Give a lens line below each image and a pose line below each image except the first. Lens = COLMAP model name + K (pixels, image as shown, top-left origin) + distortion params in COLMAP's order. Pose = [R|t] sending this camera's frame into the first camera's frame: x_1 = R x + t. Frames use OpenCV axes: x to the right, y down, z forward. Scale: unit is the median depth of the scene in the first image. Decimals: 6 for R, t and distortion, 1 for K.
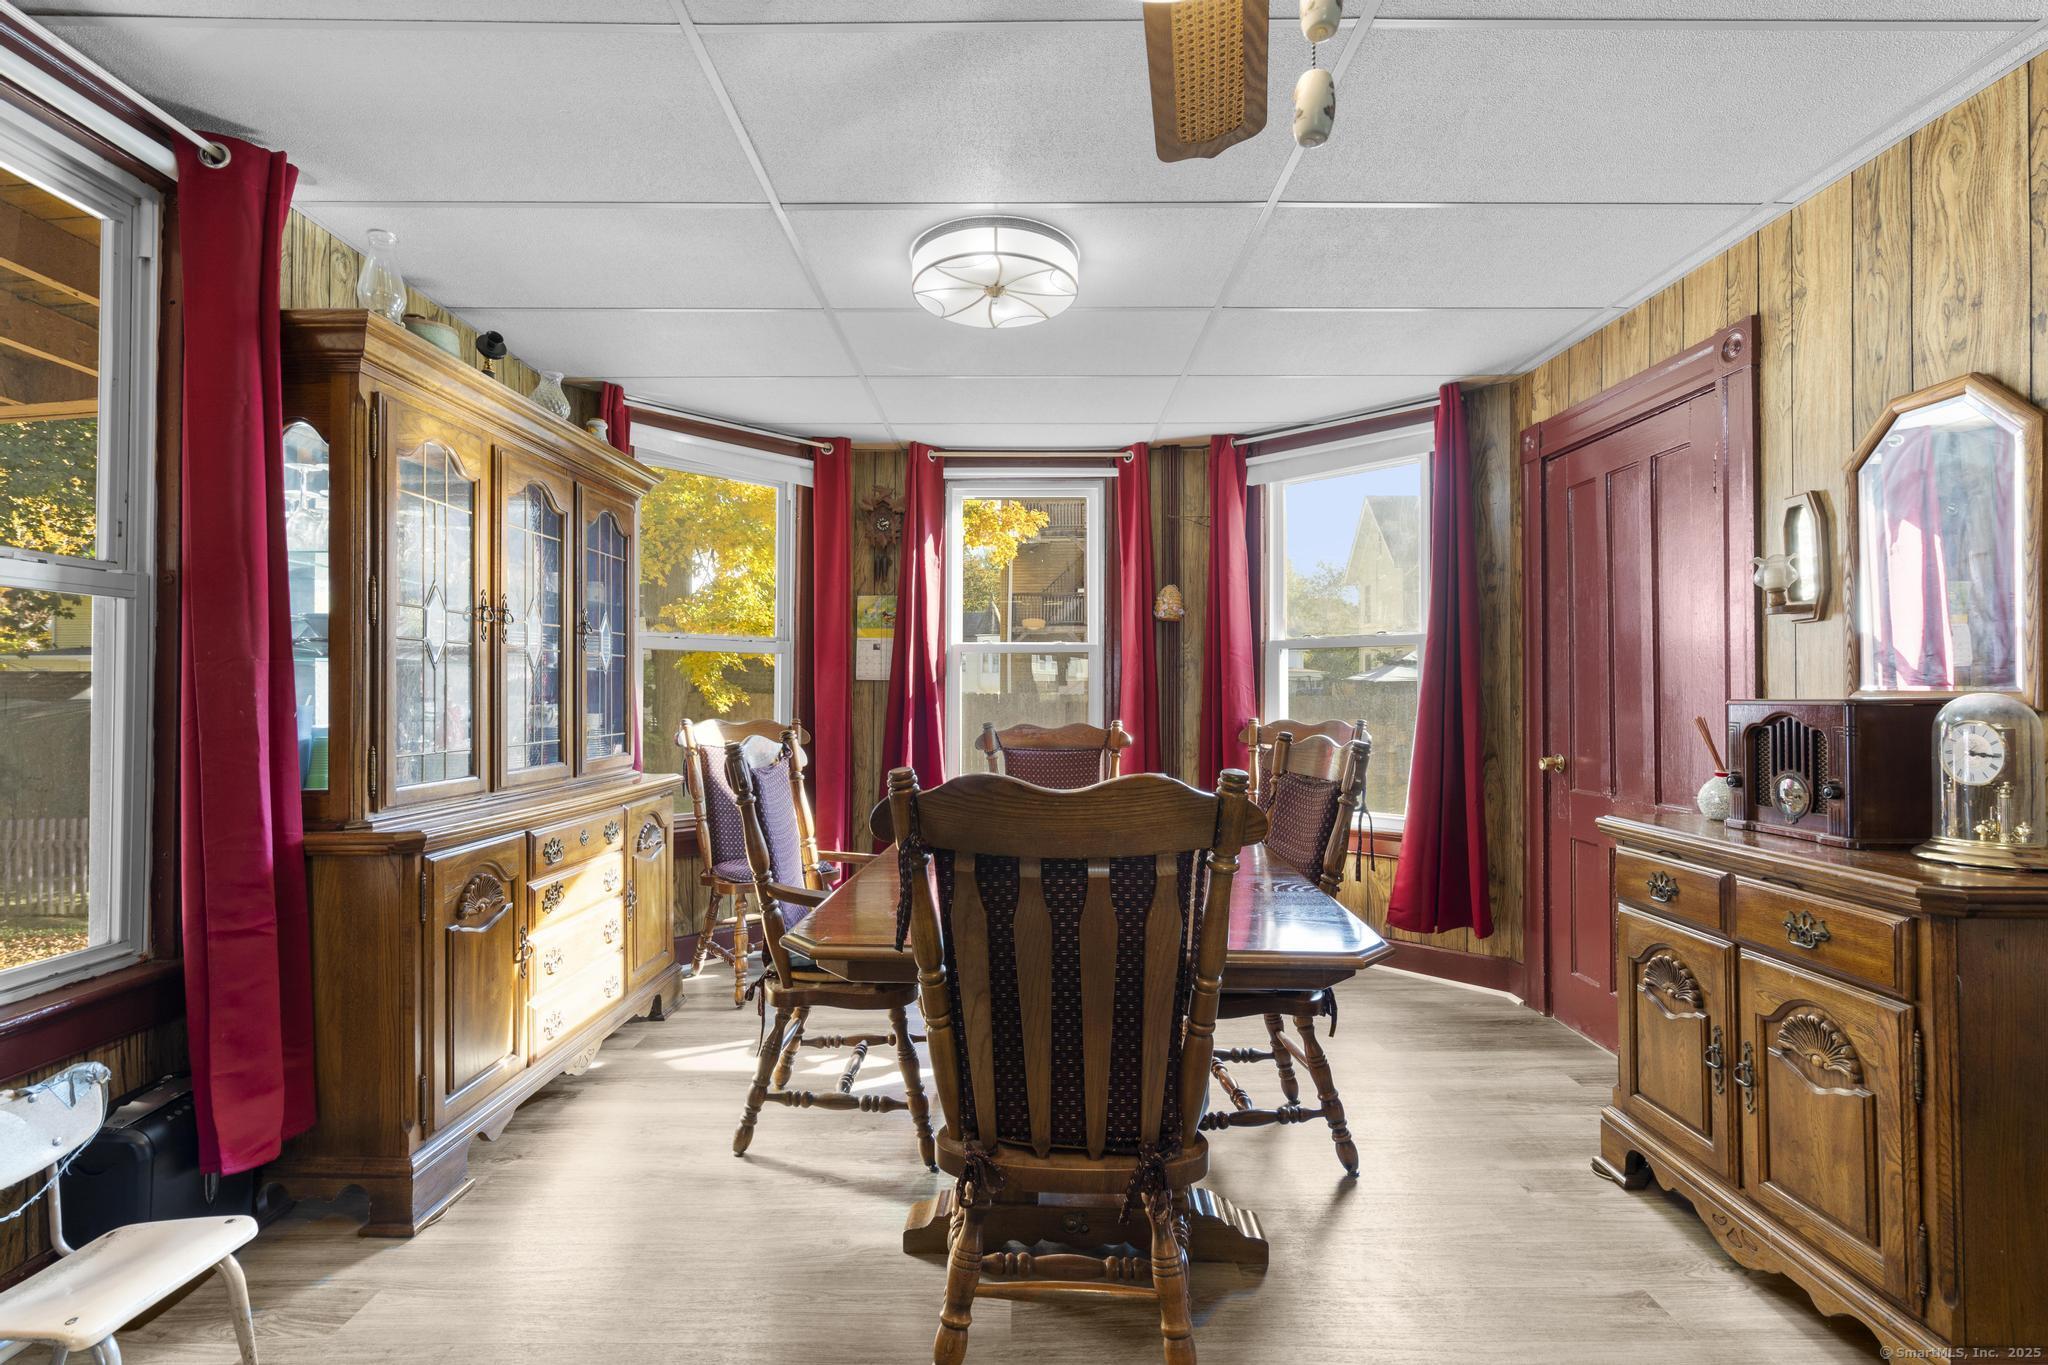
lens RADIAL K [[912.8, 0, 1019.1], [0, 912.8, 686.6], [0, 0, 1]] dist [-0.006138, 0.001167]
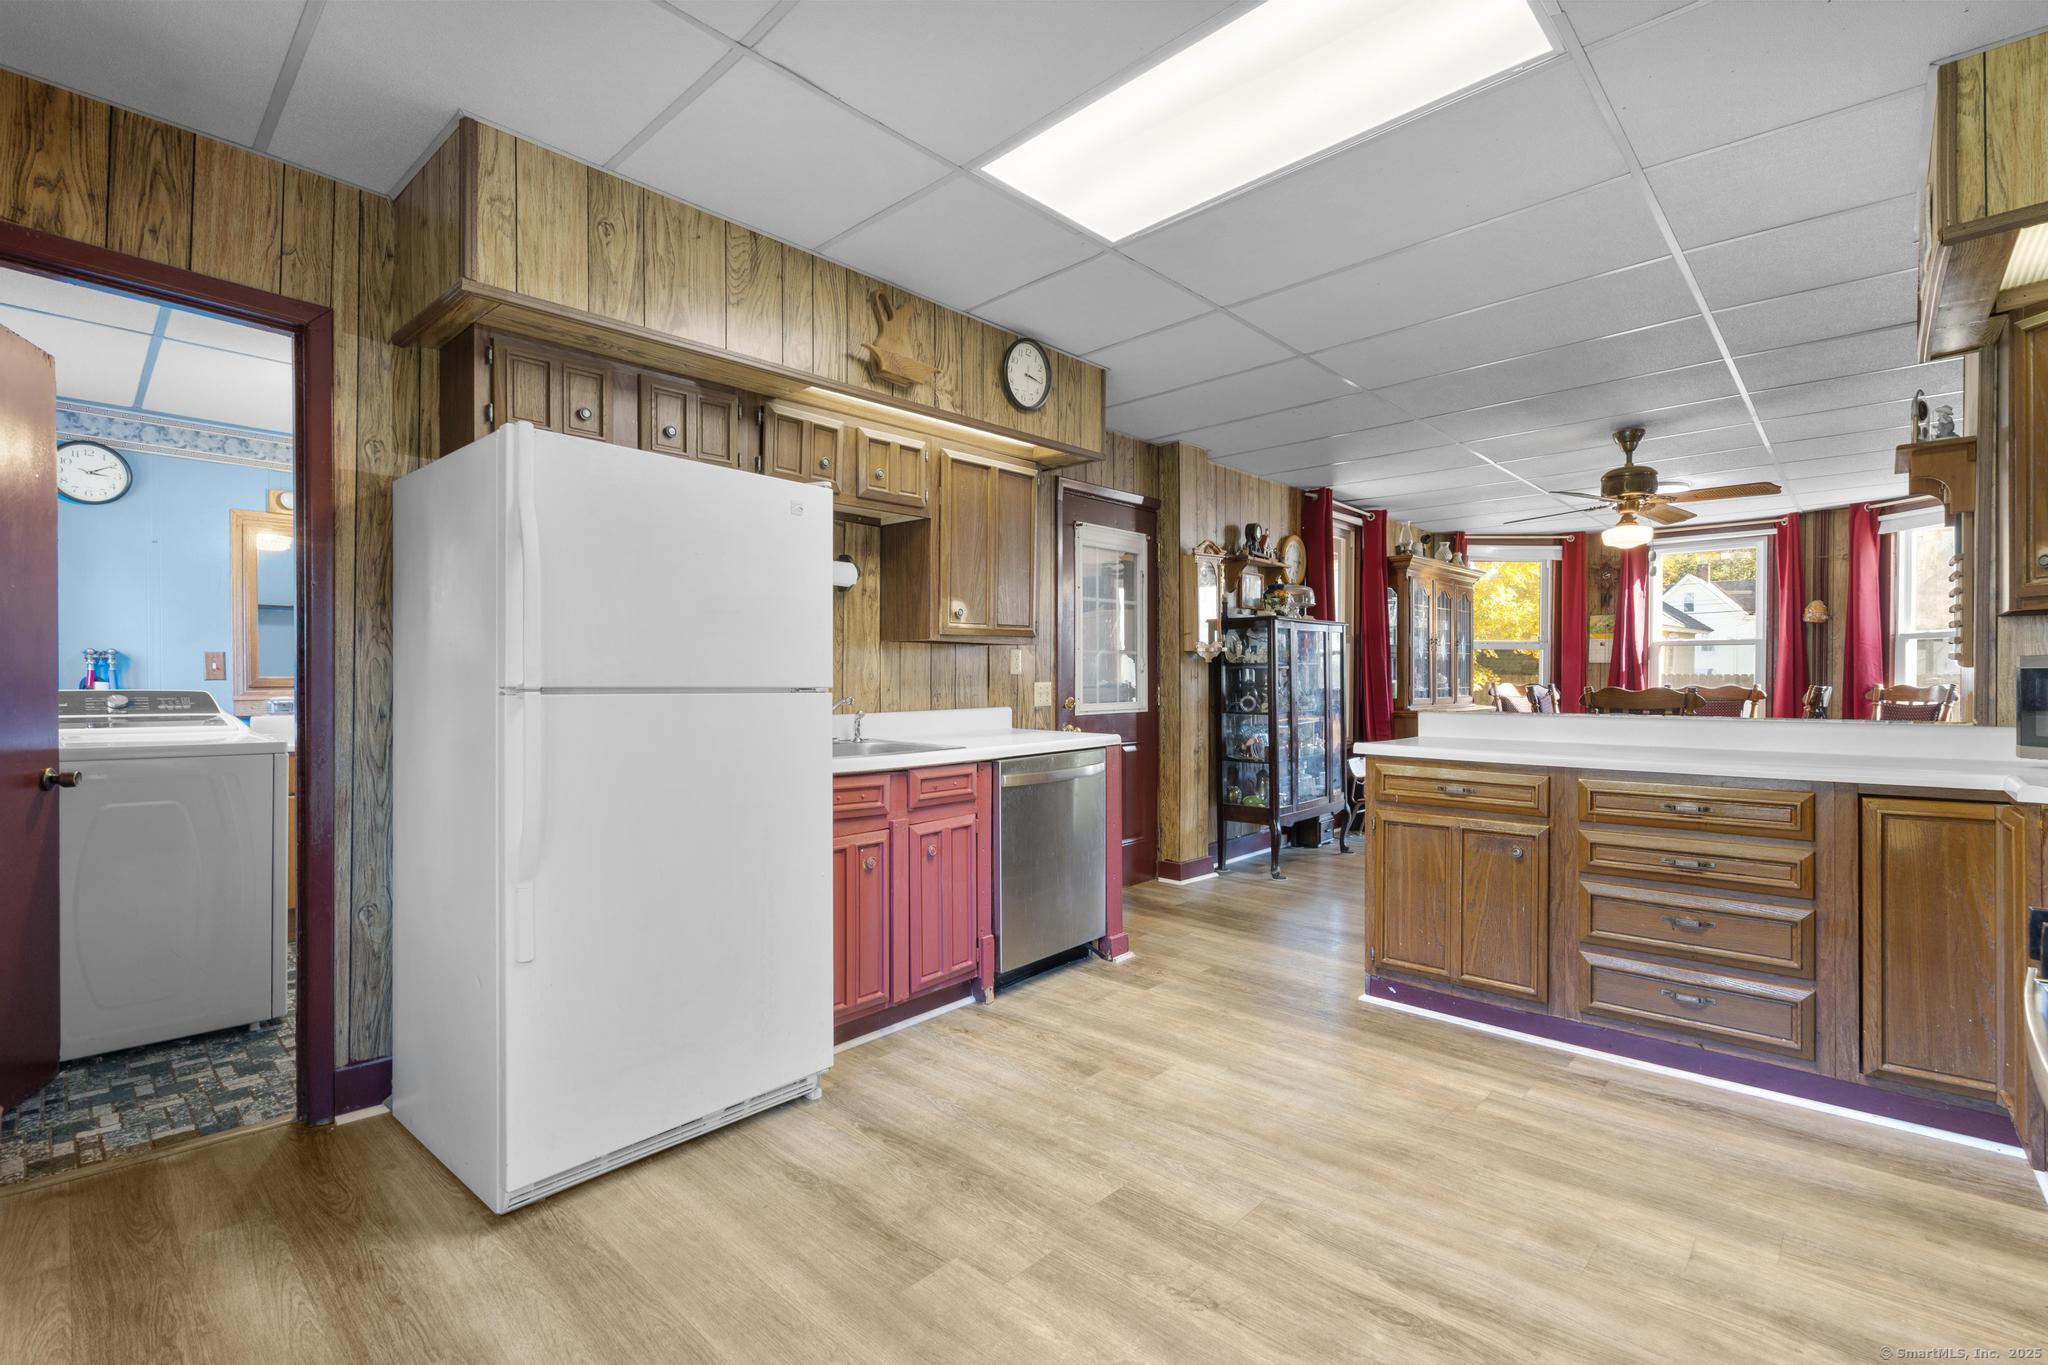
lens RADIAL K [[912.8, 0, 1020.7], [0, 912.8, 683.2], [0, 0, 1]] dist [-0.006138, 0.001167]
pose [[0.730022, 0.001776, -0.683422, 0.237916], [0.007266, 0.999920, 0.010359, 0.006012], [0.683386, -0.012528, 0.729950, -1.112230]]
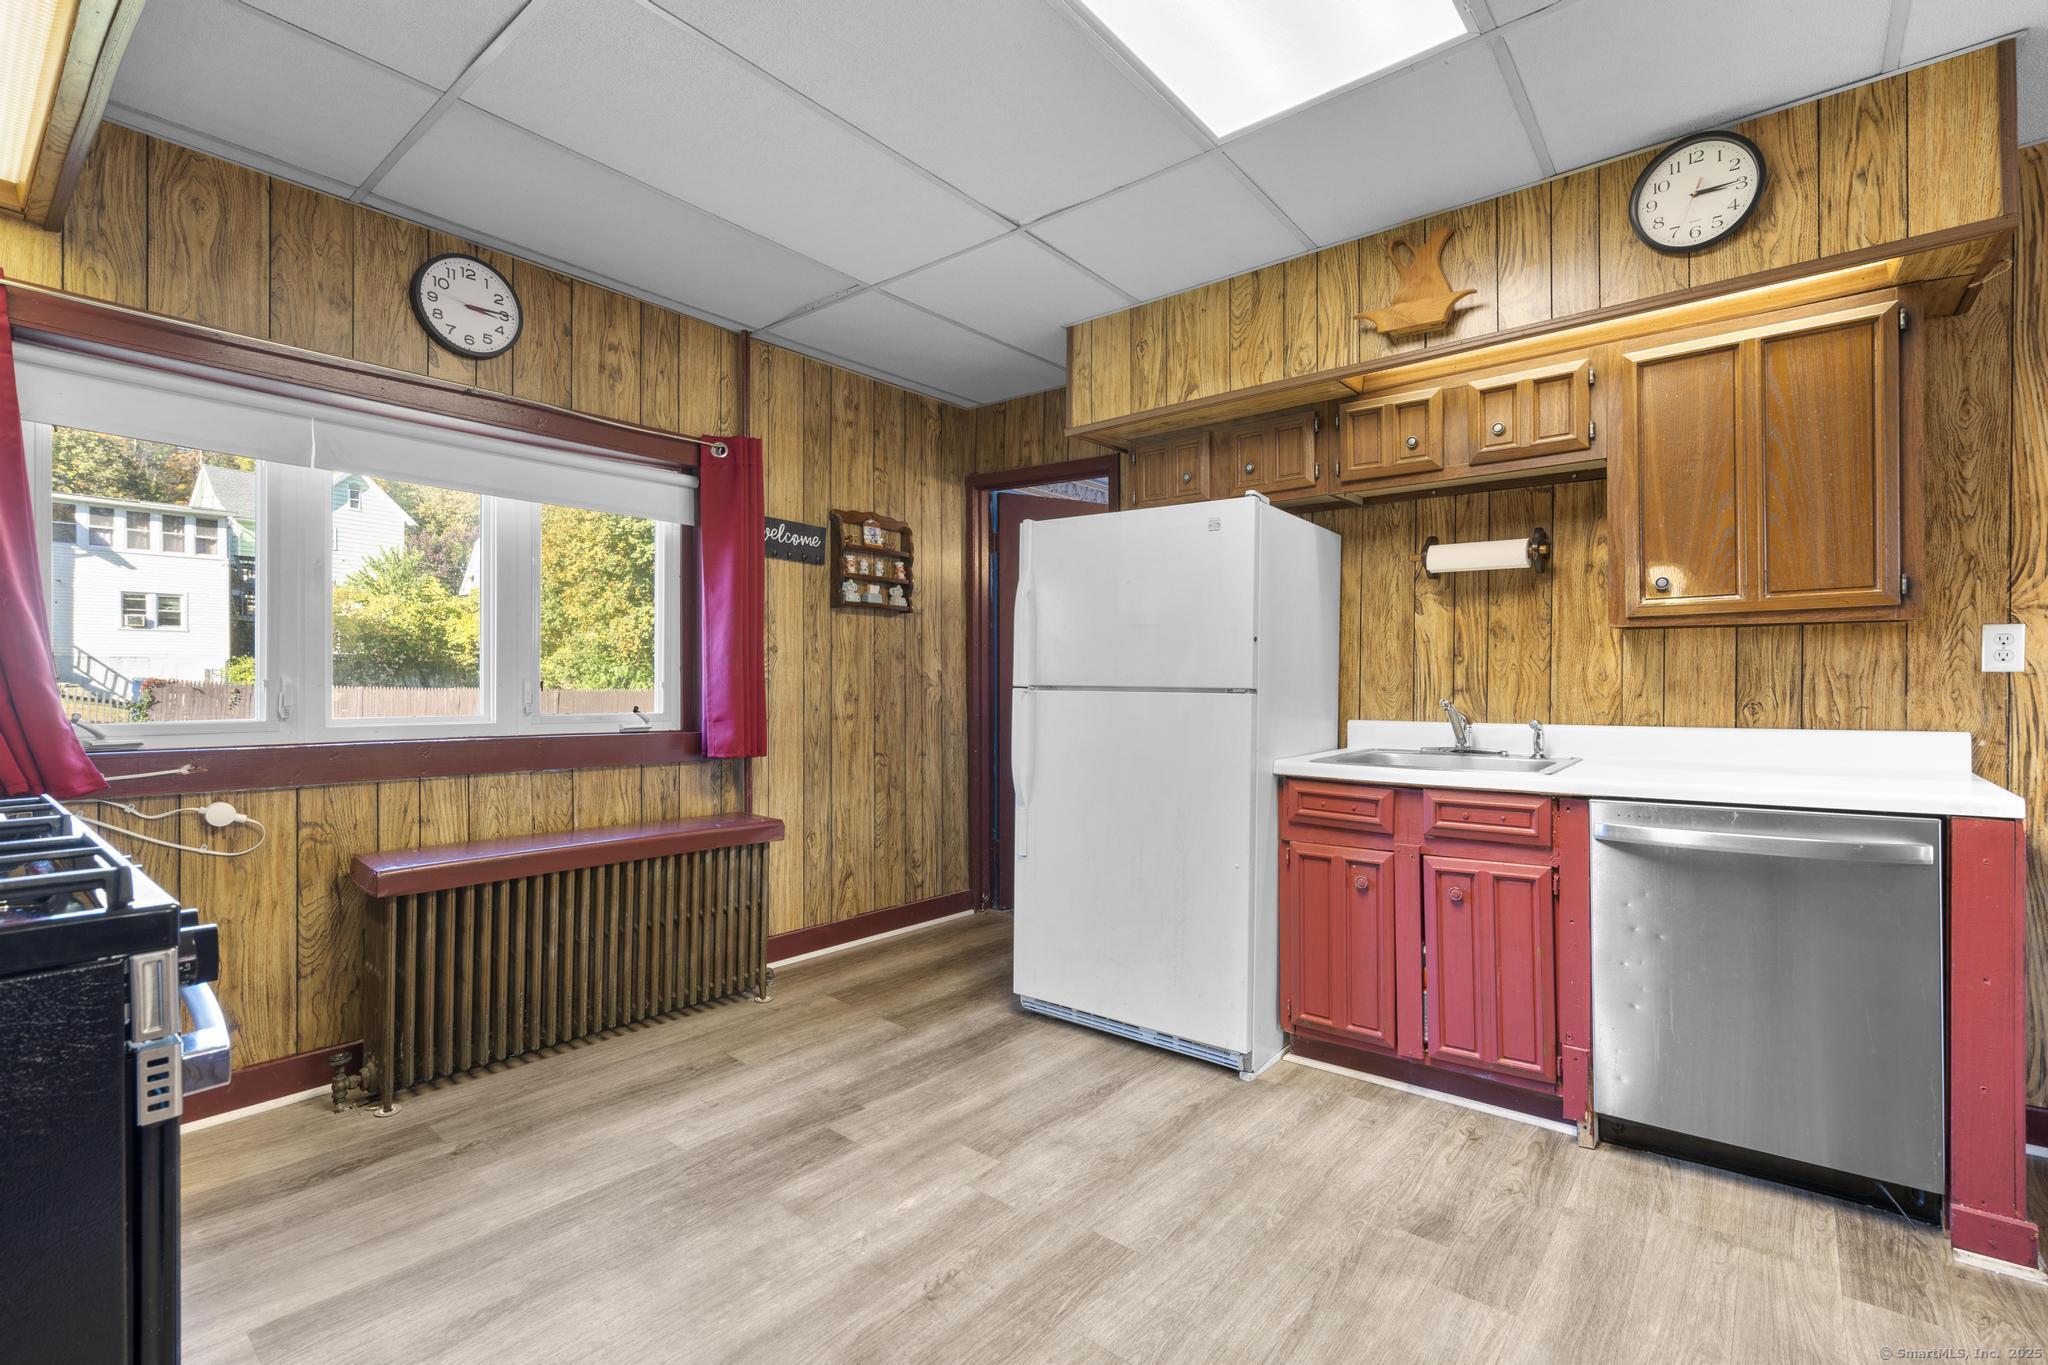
lens RADIAL K [[912.8, 0, 1027.6], [0, 912.8, 683.2], [0, 0, 1]] dist [-0.006138, 0.001167]
pose [[-0.632891, 0.001612, -0.774239, 0.308242], [0.006043, 0.999978, -0.002858, 0.010893], [0.774217, -0.006488, -0.632887, -0.521208]]
